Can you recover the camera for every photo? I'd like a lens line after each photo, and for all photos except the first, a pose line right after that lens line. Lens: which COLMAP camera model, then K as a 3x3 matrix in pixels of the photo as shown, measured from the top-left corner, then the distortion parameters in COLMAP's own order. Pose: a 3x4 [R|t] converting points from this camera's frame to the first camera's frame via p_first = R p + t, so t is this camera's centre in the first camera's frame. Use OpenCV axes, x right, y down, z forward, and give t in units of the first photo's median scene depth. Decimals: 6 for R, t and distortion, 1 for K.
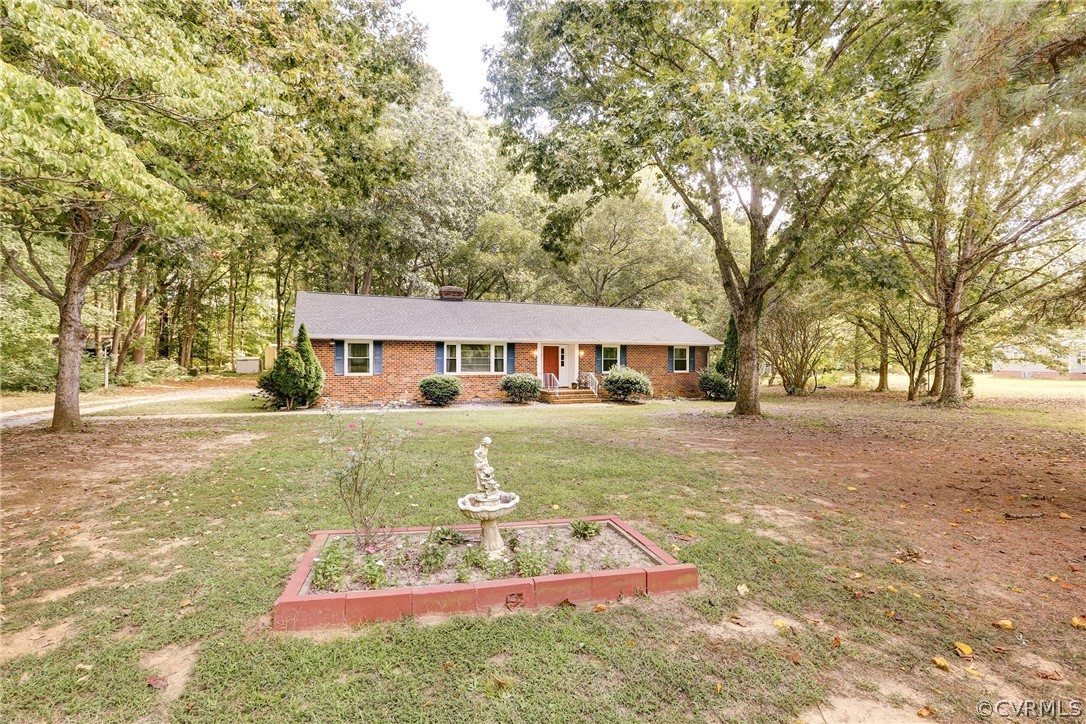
lens RADIAL K [[489.1, 0, 543.0], [0, 489.1, 362.0], [0, 0, 1]] dist [0.000111, -0.000428]
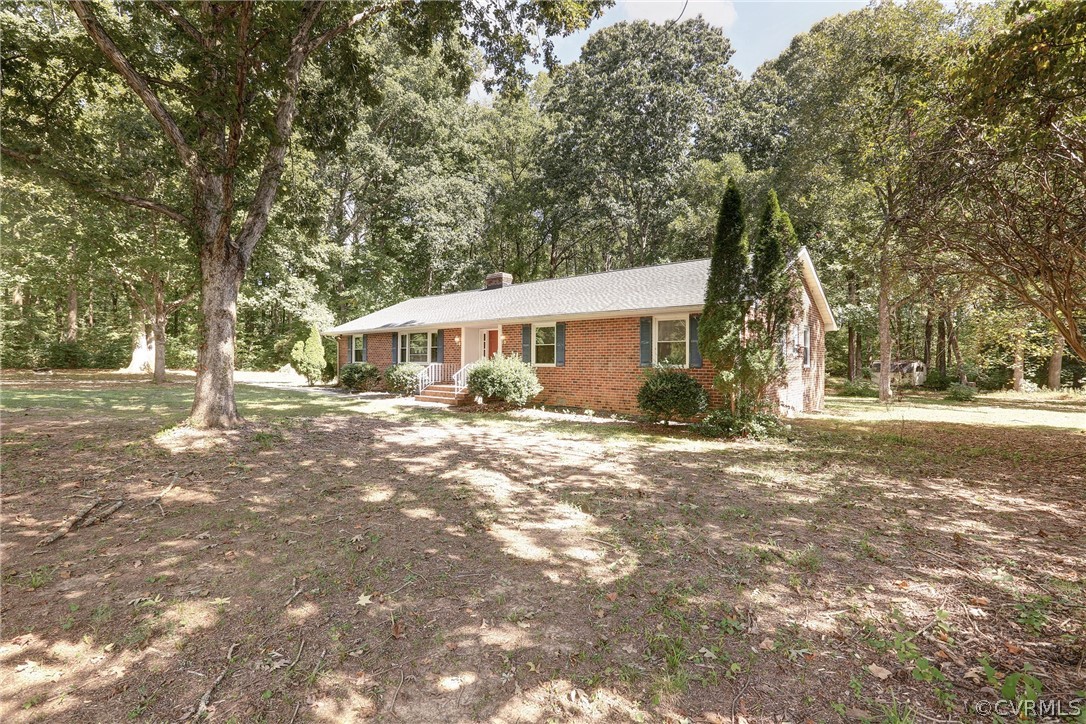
lens RADIAL K [[489.1, 0, 543.0], [0, 489.1, 362.0], [0, 0, 1]] dist [0.000111, -0.000428]
pose [[0.385981, 0.004631, -0.922495, 0.788407], [0.002121, 0.999980, 0.005907, 0.013788], [0.922504, -0.004236, 0.385963, 0.778722]]
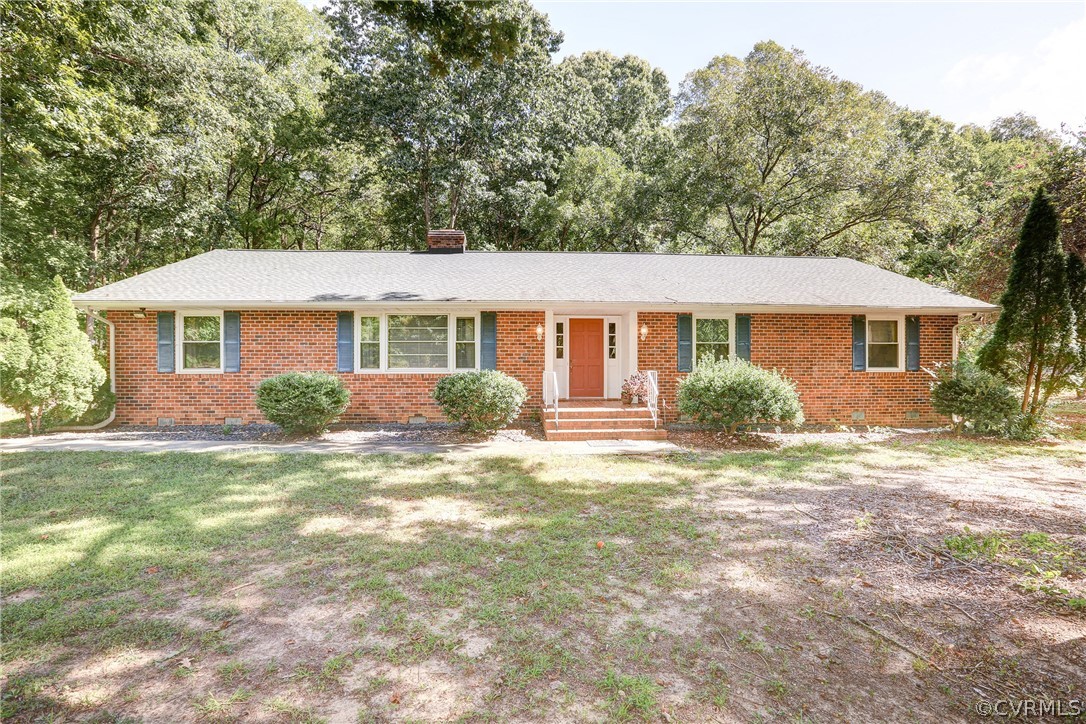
lens RADIAL K [[489.1, 0, 543.0], [0, 489.1, 362.0], [0, 0, 1]] dist [0.000111, -0.000428]
pose [[0.936814, -0.000478, -0.349828, 0.158058], [0.002165, 0.999988, 0.004433, 0.010815], [0.349821, -0.004910, 0.936804, 0.504424]]
